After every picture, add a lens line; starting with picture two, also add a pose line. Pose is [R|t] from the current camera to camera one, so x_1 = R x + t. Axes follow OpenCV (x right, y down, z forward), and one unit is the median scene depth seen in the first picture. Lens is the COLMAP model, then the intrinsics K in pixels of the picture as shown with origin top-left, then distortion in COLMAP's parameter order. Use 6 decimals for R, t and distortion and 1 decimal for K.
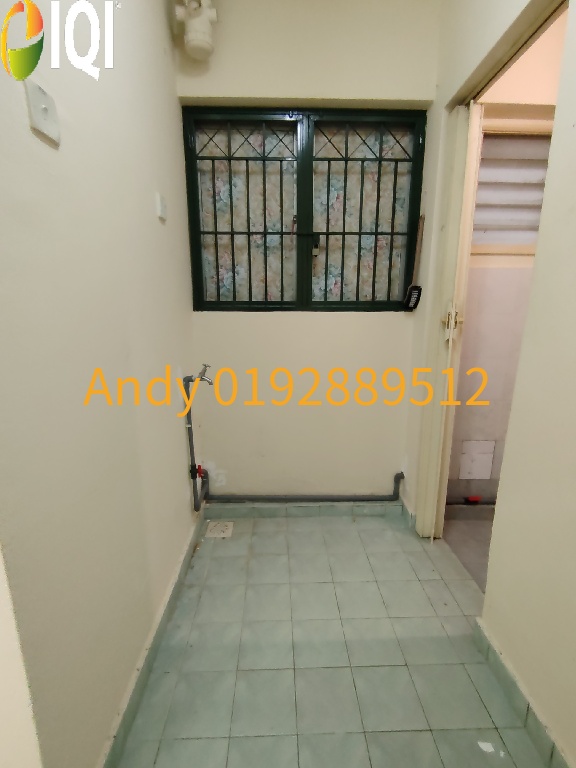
lens RADIAL K [[354.6, 0, 288.5], [0, 354.6, 384.9], [0, 0, 1]] dist [-0.001929, -0.000163]
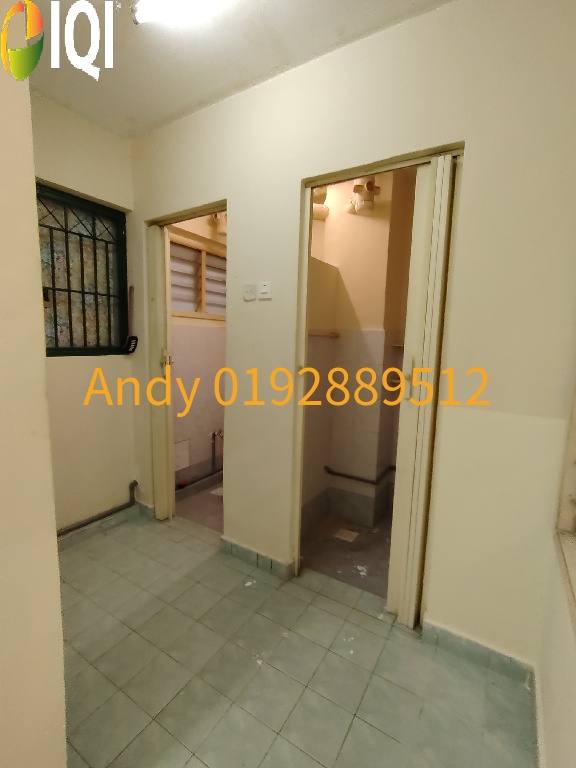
lens RADIAL K [[354.6, 0, 289.5], [0, 354.6, 382.6], [0, 0, 1]] dist [-0.001929, -0.000163]
pose [[0.550285, -0.091686, 0.829928, -0.438317], [0.152069, 0.988335, 0.008357, -0.025563], [-0.821012, 0.121607, 0.557809, -0.212641]]
